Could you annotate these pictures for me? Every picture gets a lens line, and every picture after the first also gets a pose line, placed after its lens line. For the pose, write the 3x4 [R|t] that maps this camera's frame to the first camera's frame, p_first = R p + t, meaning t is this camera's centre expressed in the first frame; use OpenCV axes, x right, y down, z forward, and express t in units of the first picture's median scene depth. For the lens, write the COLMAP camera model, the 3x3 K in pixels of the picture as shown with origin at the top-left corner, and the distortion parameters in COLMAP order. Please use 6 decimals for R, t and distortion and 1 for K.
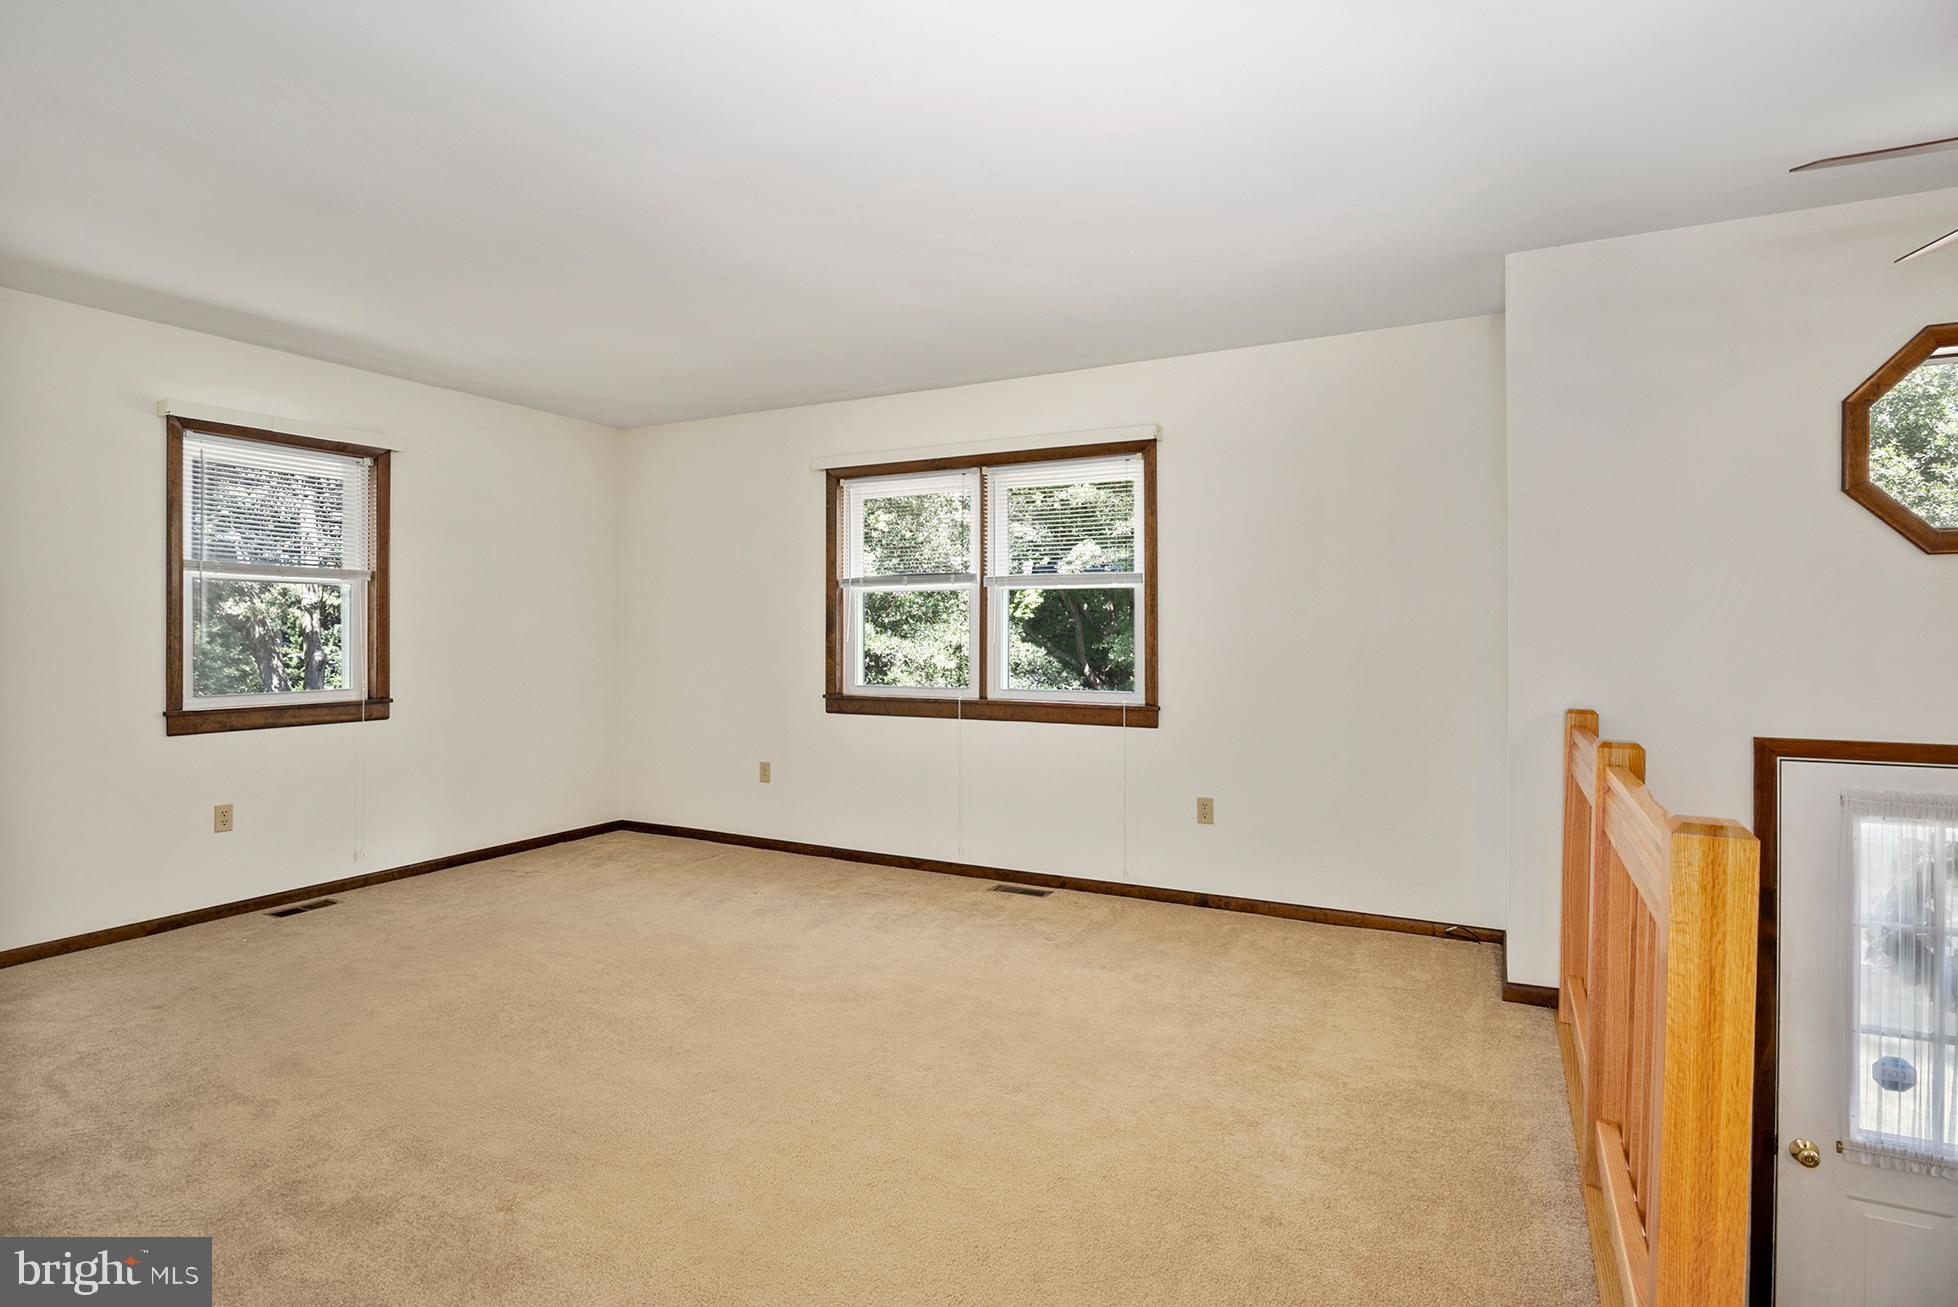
lens RADIAL K [[1010.3, 0, 941.1], [0, 1010.3, 647.1], [0, 0, 1]] dist [-0.020875, -0.000692]
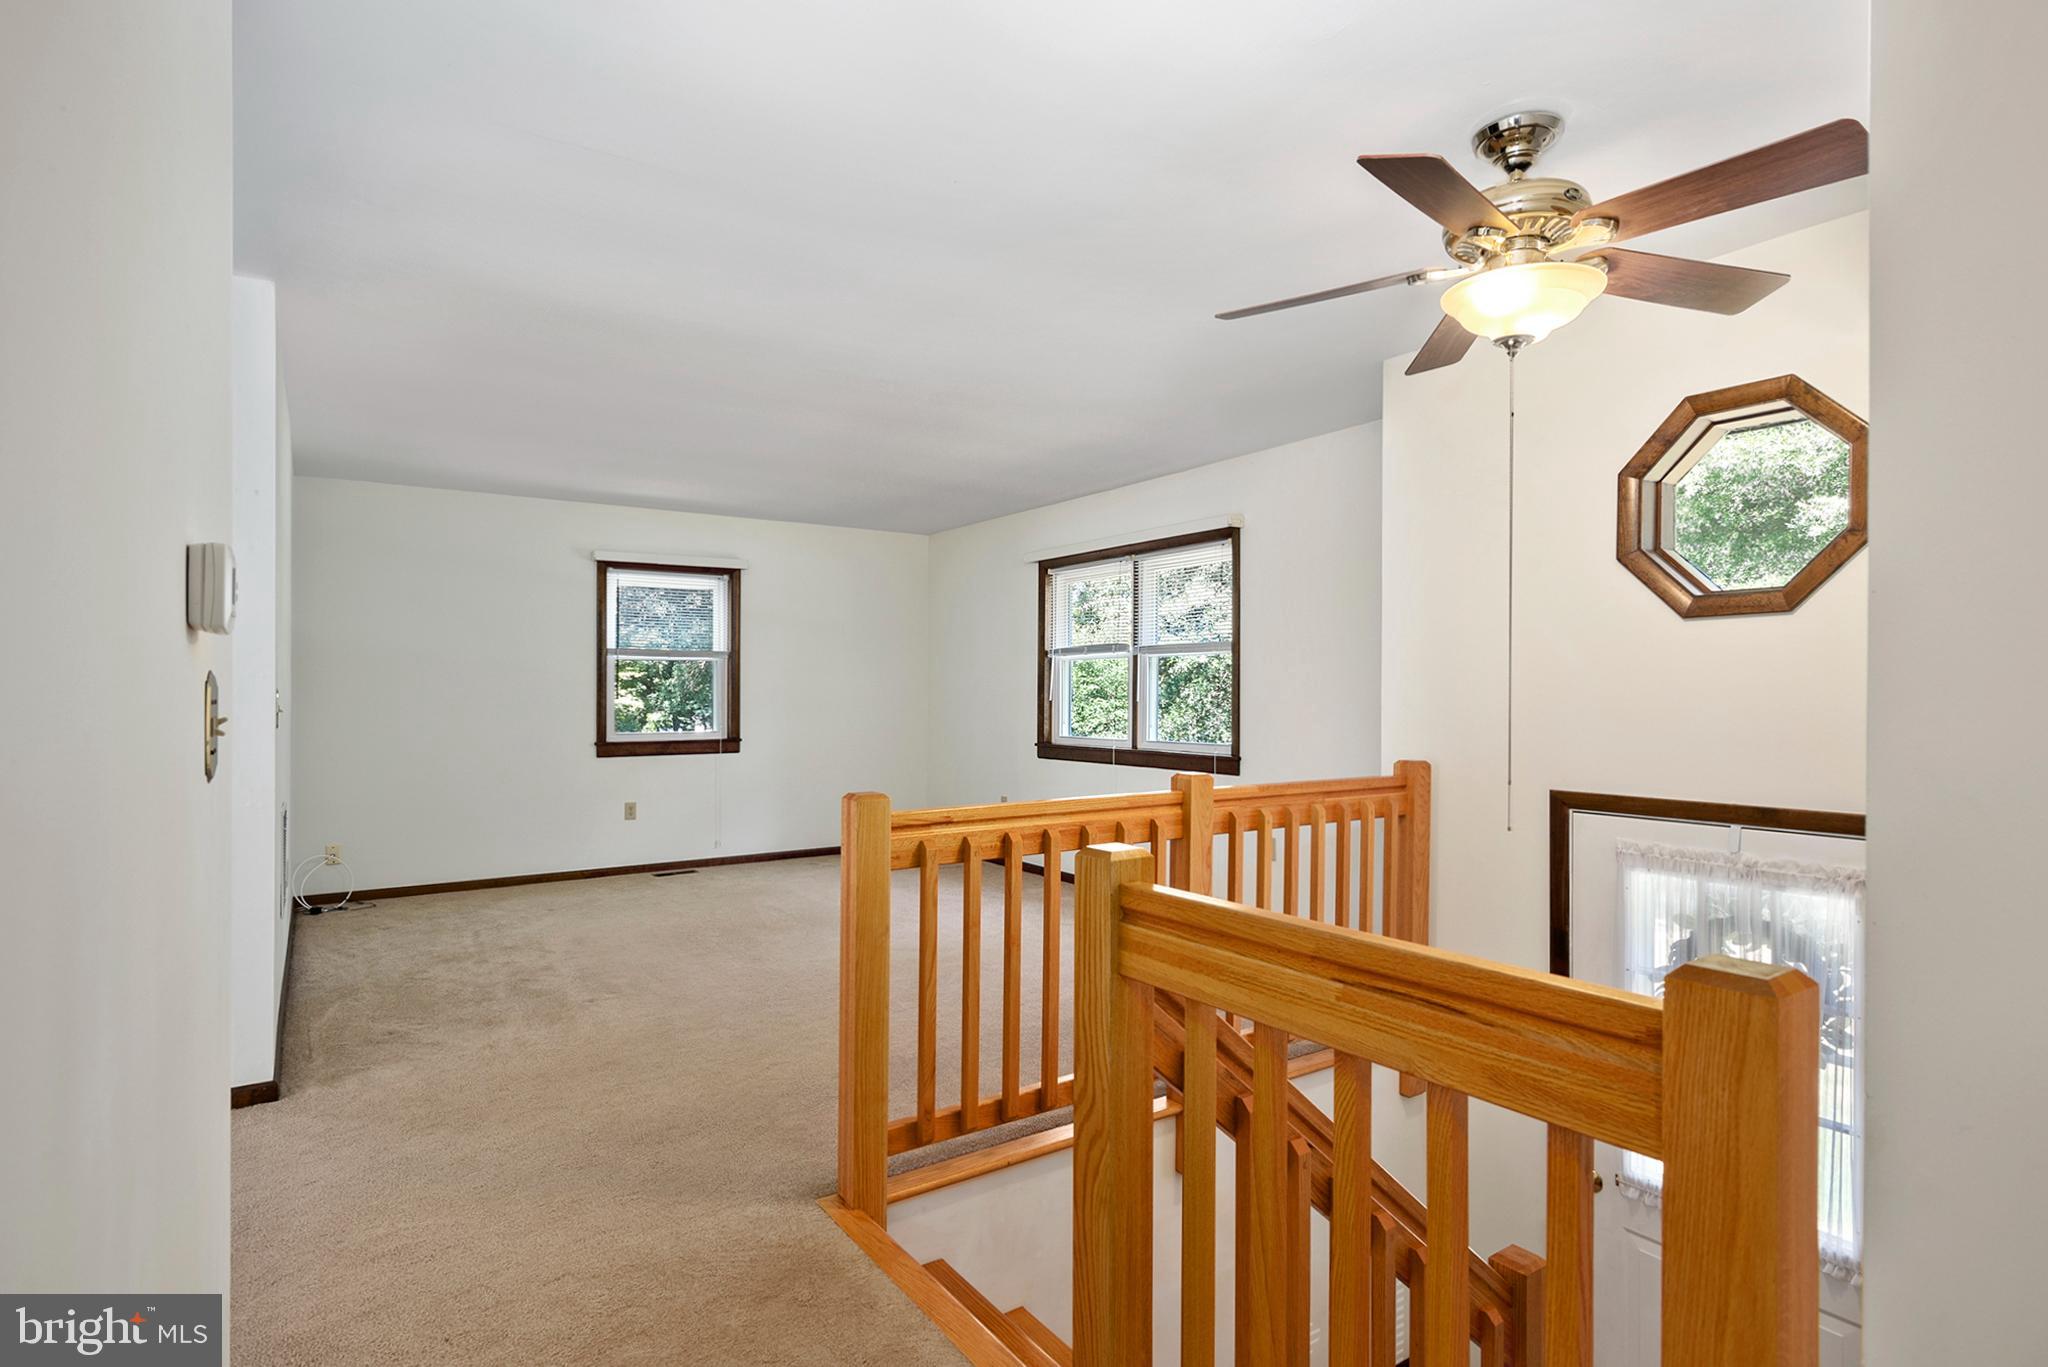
lens RADIAL K [[1037.3, 0, 1027.5], [0, 1037.3, 700.3], [0, 0, 1]] dist [-0.011120, -0.000575]
pose [[0.894038, 0.002468, -0.447985, 0.519318], [-0.005221, 0.999974, -0.004909, 0.000893], [0.447961, 0.006728, 0.894028, -0.166534]]
